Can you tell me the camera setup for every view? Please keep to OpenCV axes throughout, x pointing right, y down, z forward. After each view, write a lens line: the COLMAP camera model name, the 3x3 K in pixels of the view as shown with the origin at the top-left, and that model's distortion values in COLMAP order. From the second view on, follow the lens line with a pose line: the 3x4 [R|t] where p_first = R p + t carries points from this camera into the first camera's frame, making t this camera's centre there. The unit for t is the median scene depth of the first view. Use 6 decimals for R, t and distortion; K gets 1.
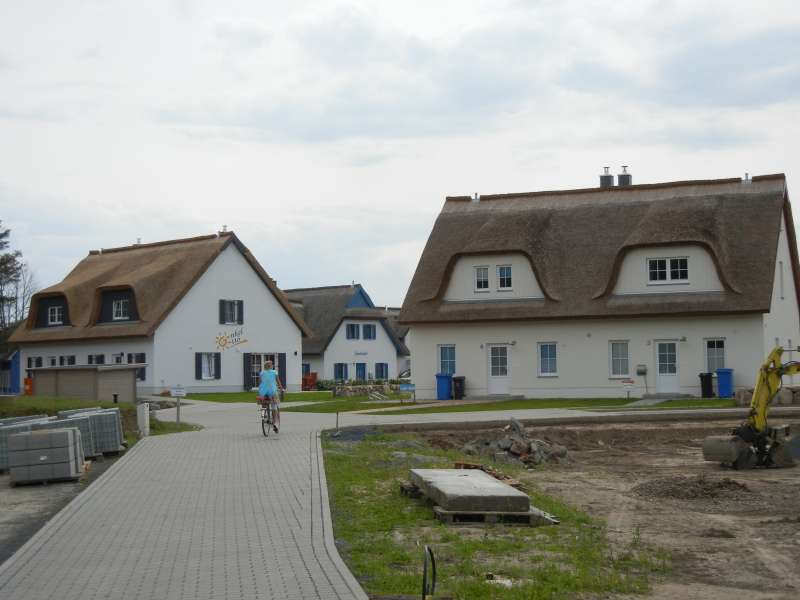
lens RADIAL K [[1401.0, 0, 400.0], [0, 1401.0, 300.0], [0, 0, 1]] dist [0.035902, 0.083499]
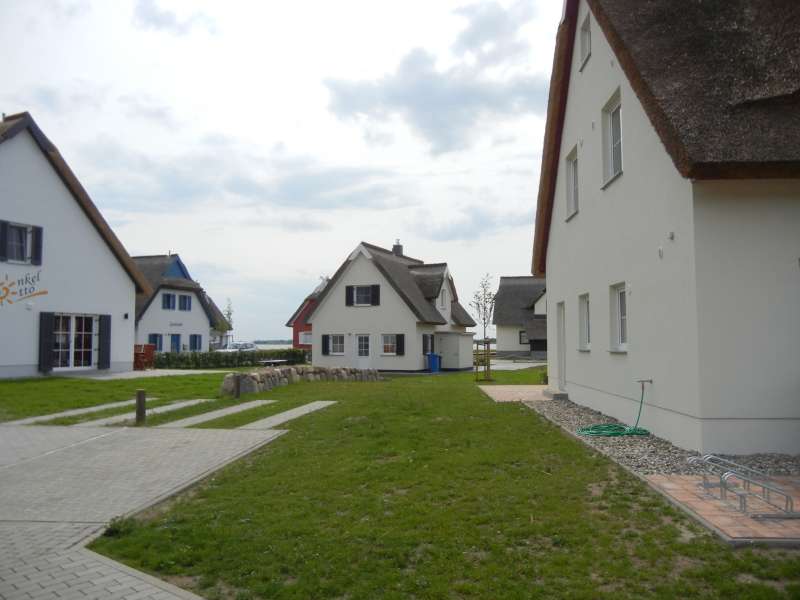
lens RADIAL K [[692.7, 0, 400.0], [0, 692.7, 300.0], [0, 0, 1]] dist [-0.000136, 0.000304]
pose [[0.935330, 0.034468, 0.352093, -0.070968], [-0.030647, 0.999395, -0.016423, 0.032751], [-0.352446, 0.004570, 0.935821, 0.659329]]
